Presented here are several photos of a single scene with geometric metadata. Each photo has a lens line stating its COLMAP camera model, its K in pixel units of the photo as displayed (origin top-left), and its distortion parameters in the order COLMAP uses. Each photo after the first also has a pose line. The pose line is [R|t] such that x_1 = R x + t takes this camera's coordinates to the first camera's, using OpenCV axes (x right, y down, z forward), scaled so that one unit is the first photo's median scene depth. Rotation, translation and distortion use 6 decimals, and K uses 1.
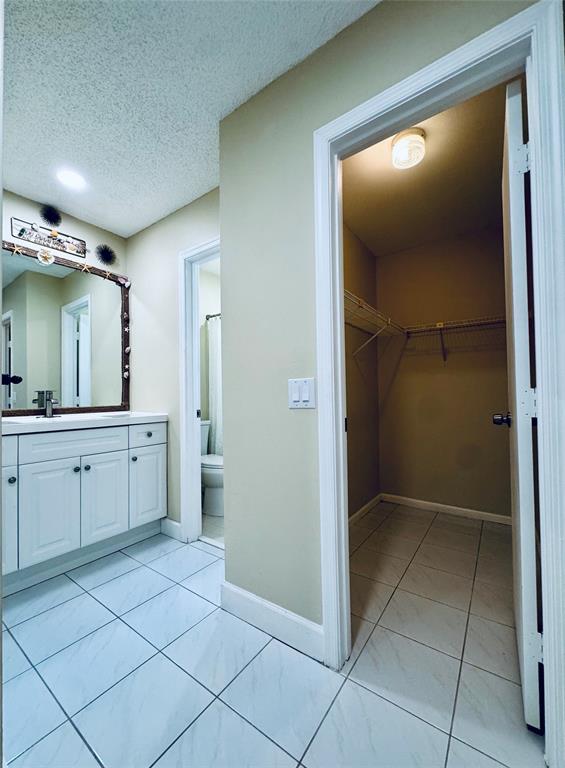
lens RADIAL K [[306.1, 0, 282.3], [0, 306.1, 387.5], [0, 0, 1]] dist [0.000427, -0.000029]
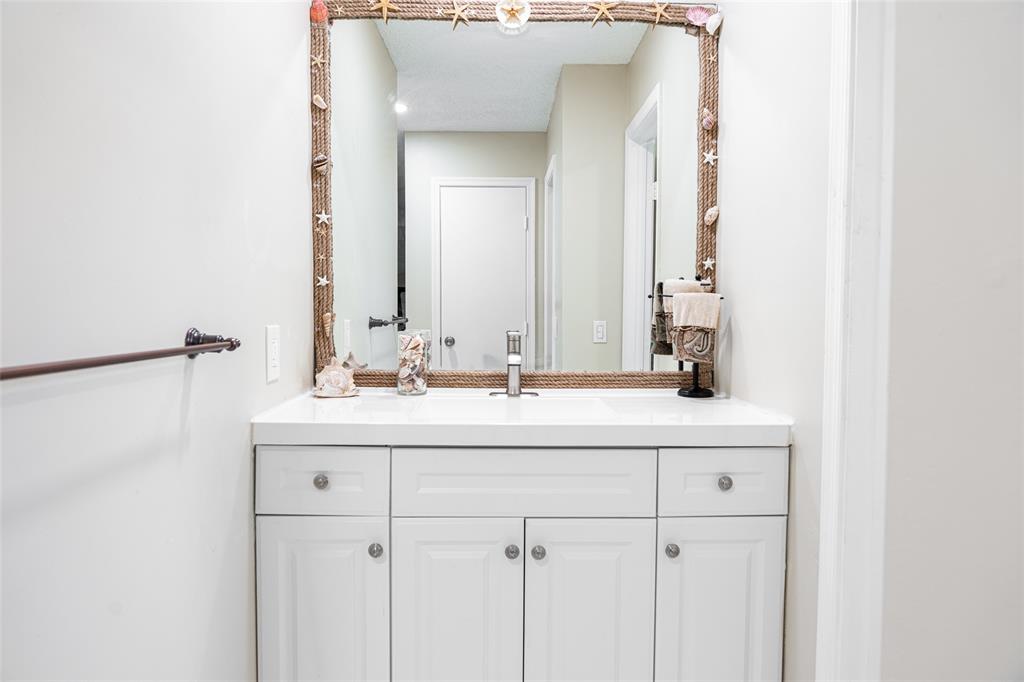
lens RADIAL K [[680.9, 0, 503.5], [0, 680.9, 337.2], [0, 0, 1]] dist [0.001359, -0.005456]
pose [[0.588899, 0.052969, -0.806469, -0.009483], [0.002077, 0.997748, 0.067049, -0.040746], [0.808204, -0.041160, 0.587463, 0.385818]]
